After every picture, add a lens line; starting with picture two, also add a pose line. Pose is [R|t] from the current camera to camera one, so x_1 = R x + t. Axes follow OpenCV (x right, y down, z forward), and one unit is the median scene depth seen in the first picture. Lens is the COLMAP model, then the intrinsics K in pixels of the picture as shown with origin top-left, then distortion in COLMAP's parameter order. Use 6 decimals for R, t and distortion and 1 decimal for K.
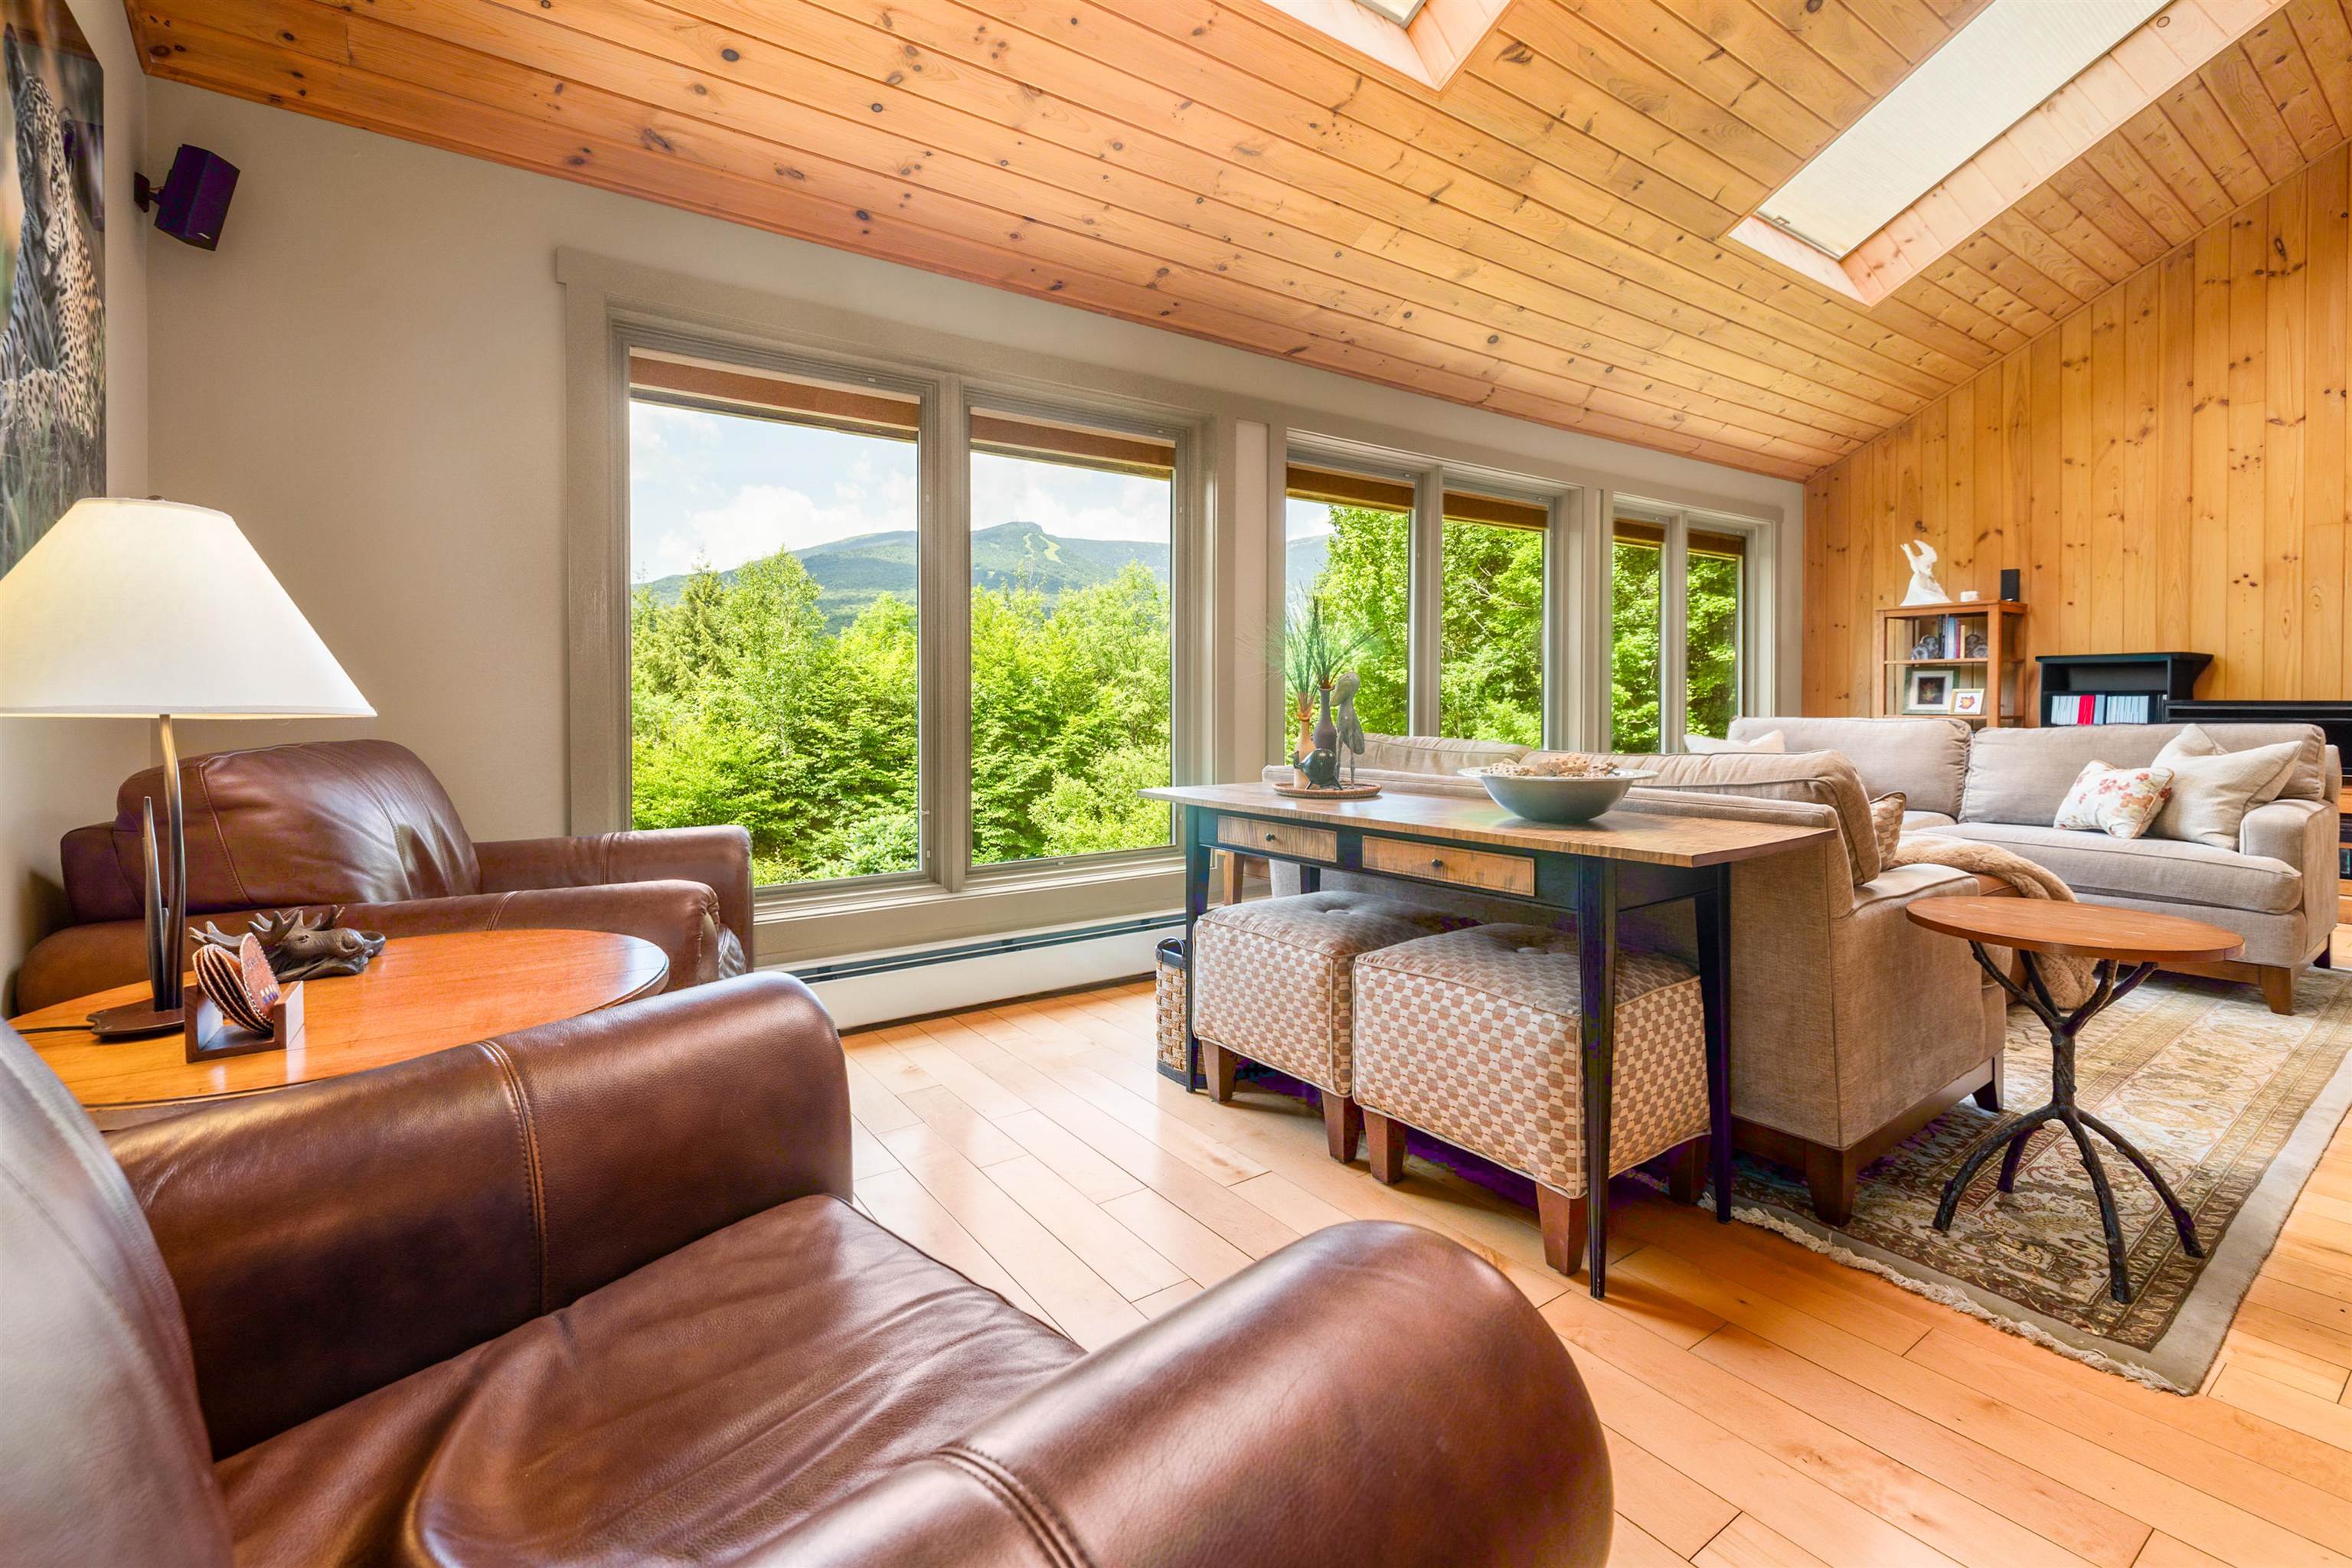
lens RADIAL K [[1013.9, 0, 1085.7], [0, 1013.9, 718.3], [0, 0, 1]] dist [-0.000371, -0.001261]
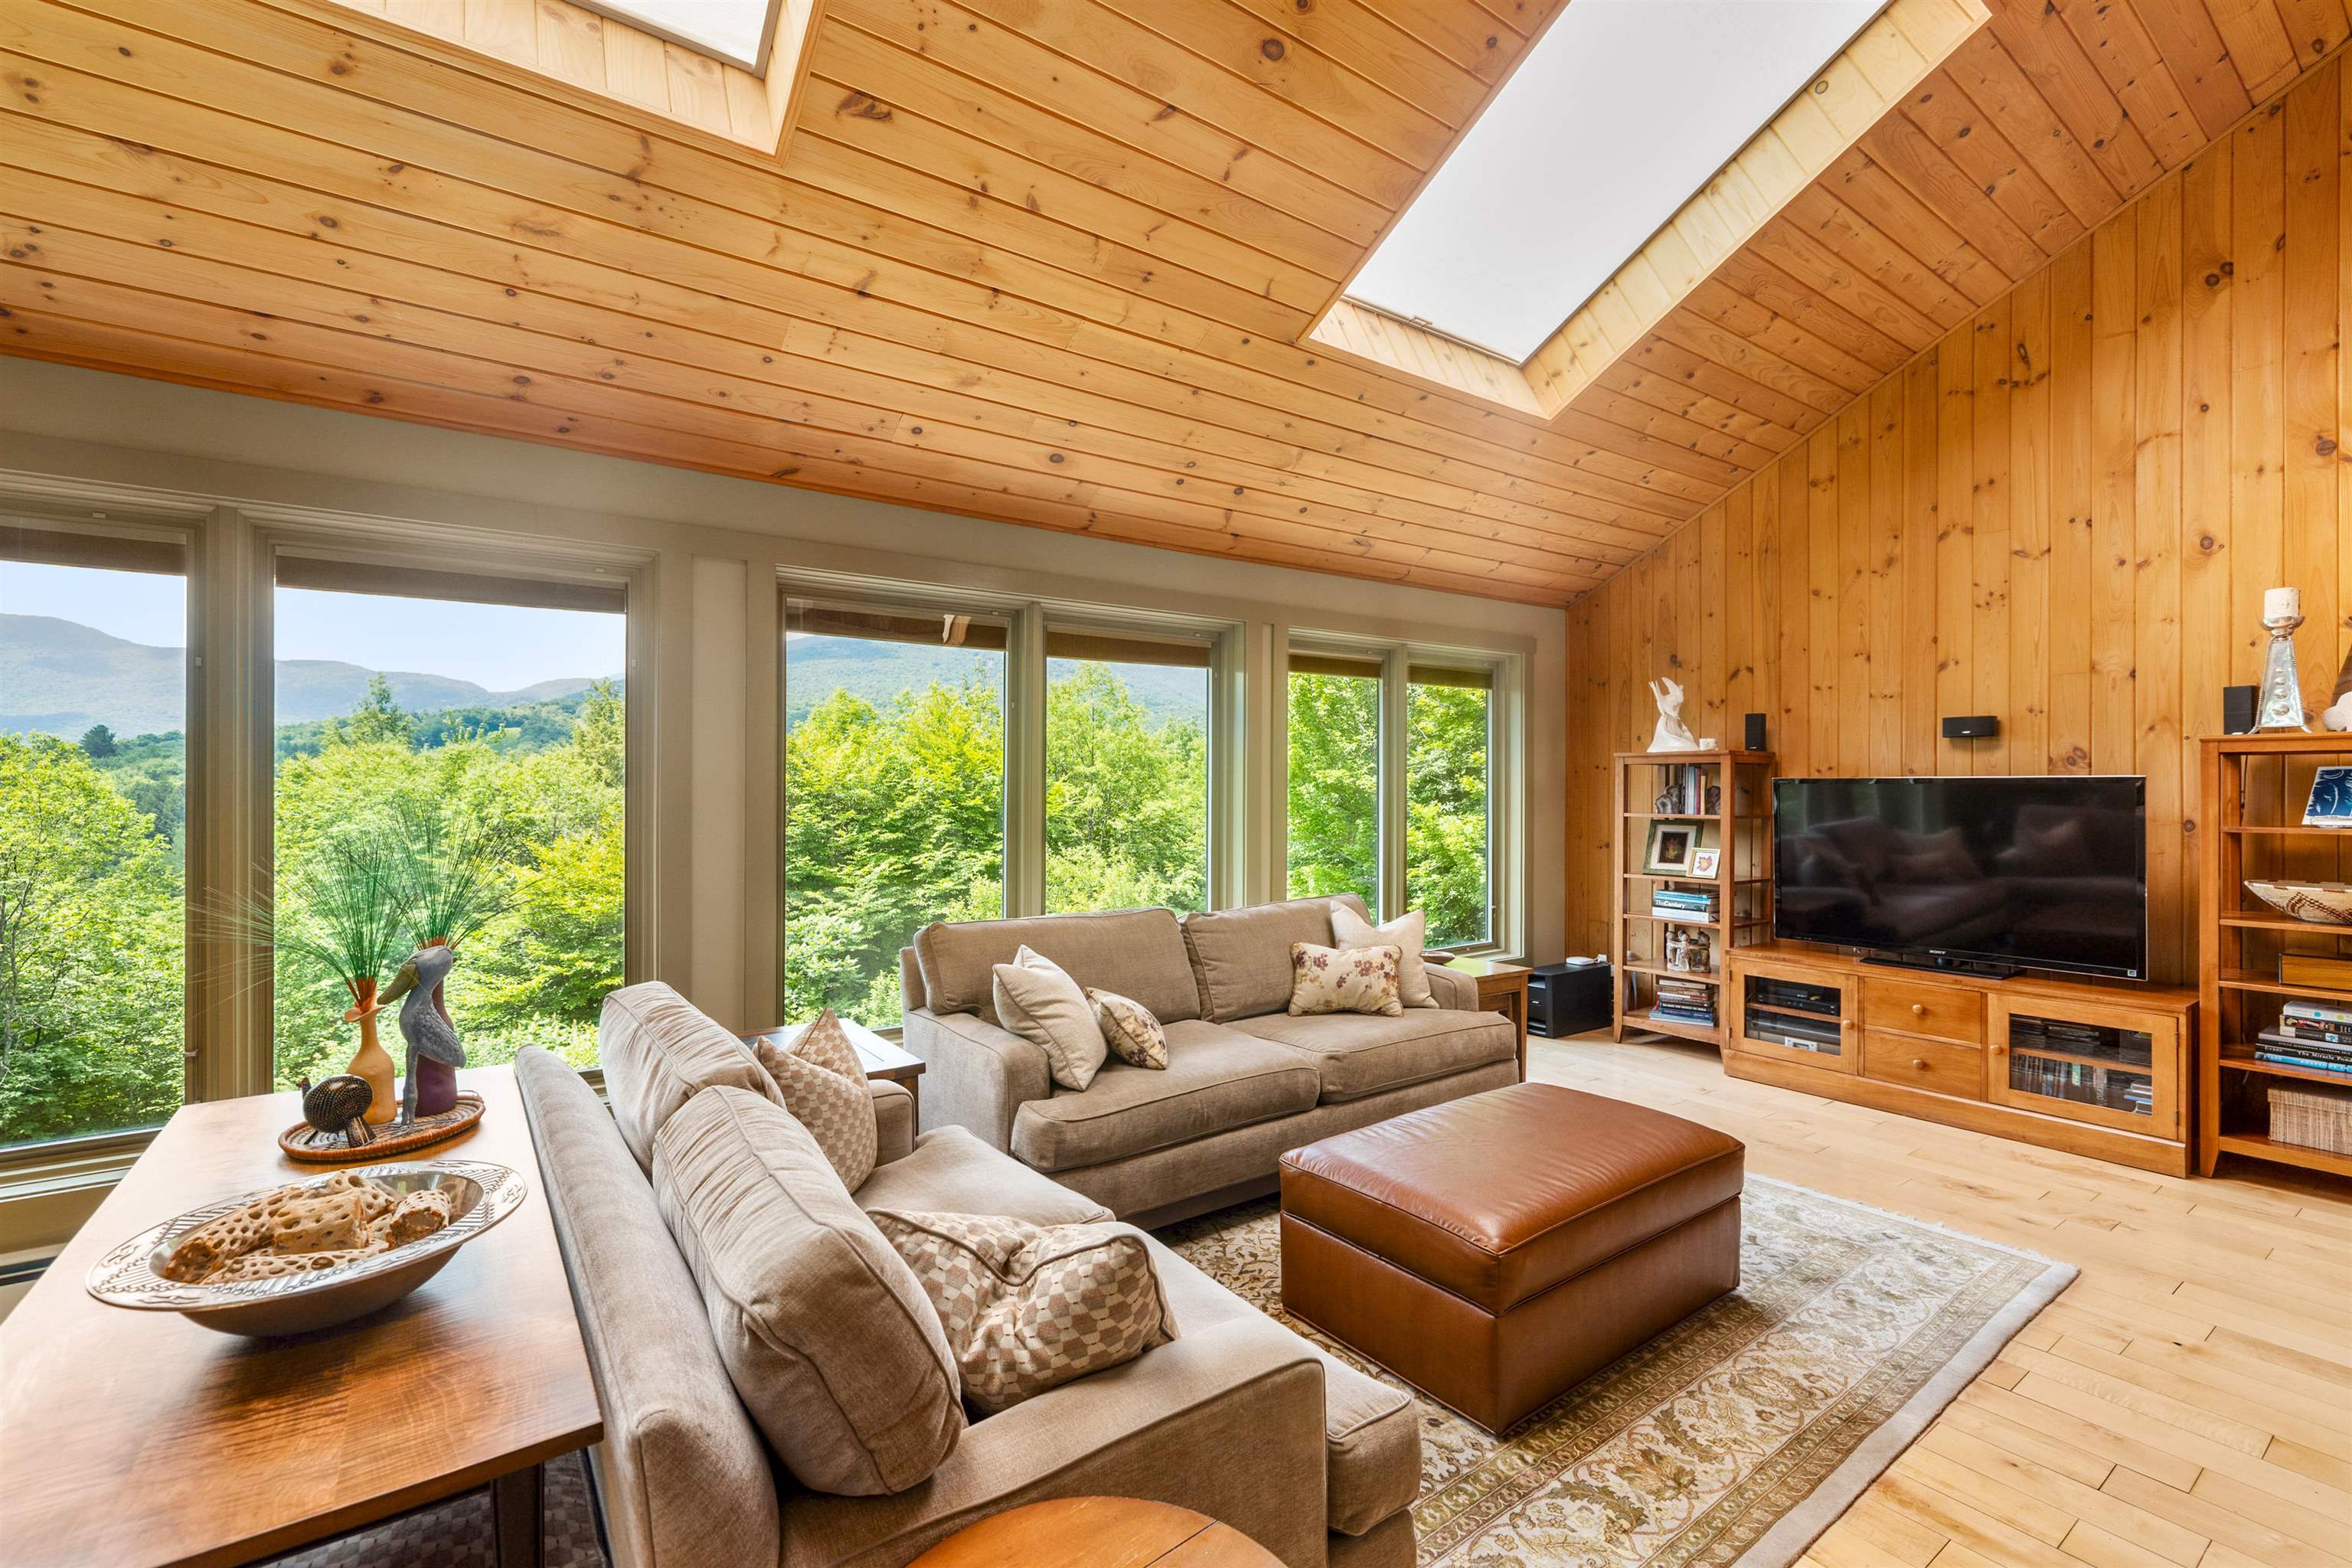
lens RADIAL K [[1013.9, 0, 1045.9], [0, 1013.9, 797.8], [0, 0, 1]] dist [-0.000371, -0.001261]
pose [[0.999984, 0.005736, -0.000122, 0.303403], [-0.005737, 0.999887, -0.013905, -0.059617], [0.000043, 0.013905, 0.999903, 0.118835]]
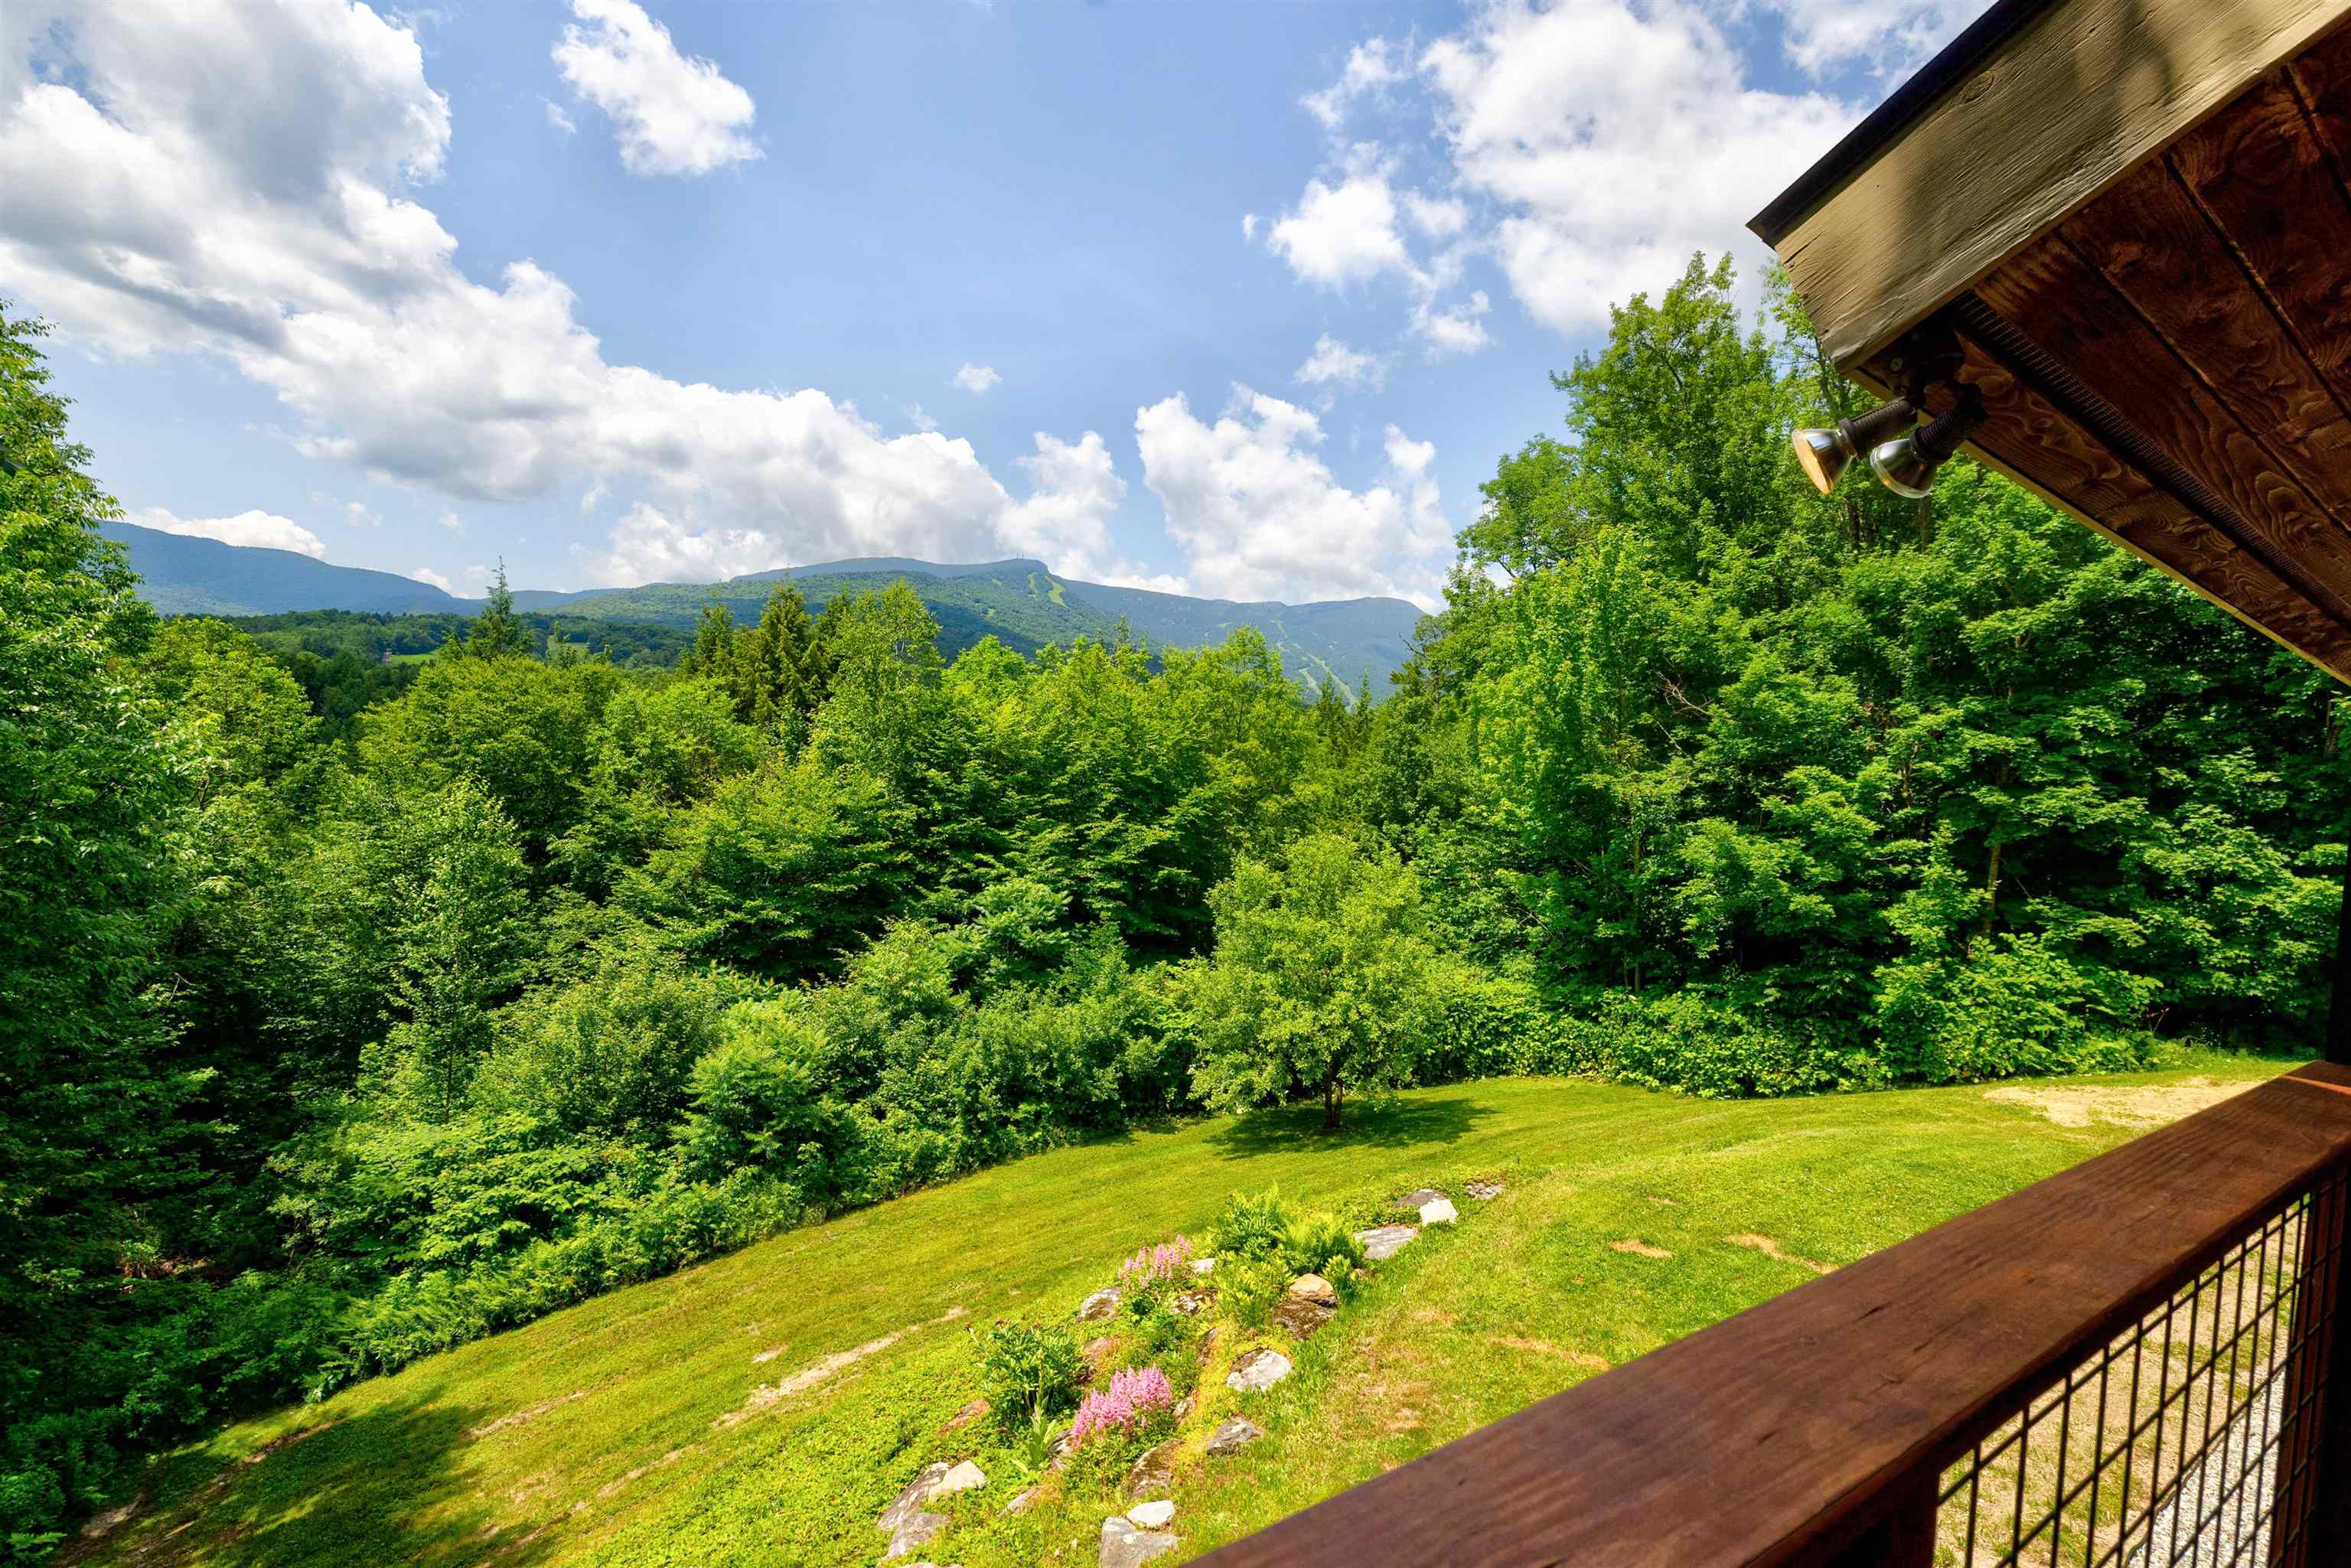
lens RADIAL K [[1079.6, 0, 1167.1], [0, 1079.6, 770.4], [0, 0, 1]] dist [0.002414, 0.000173]
pose [[0.996131, 0.087844, 0.002501, -0.898834], [-0.087803, 0.996047, -0.013481, -0.044391], [-0.003675, 0.013209, 0.999906, 0.037504]]
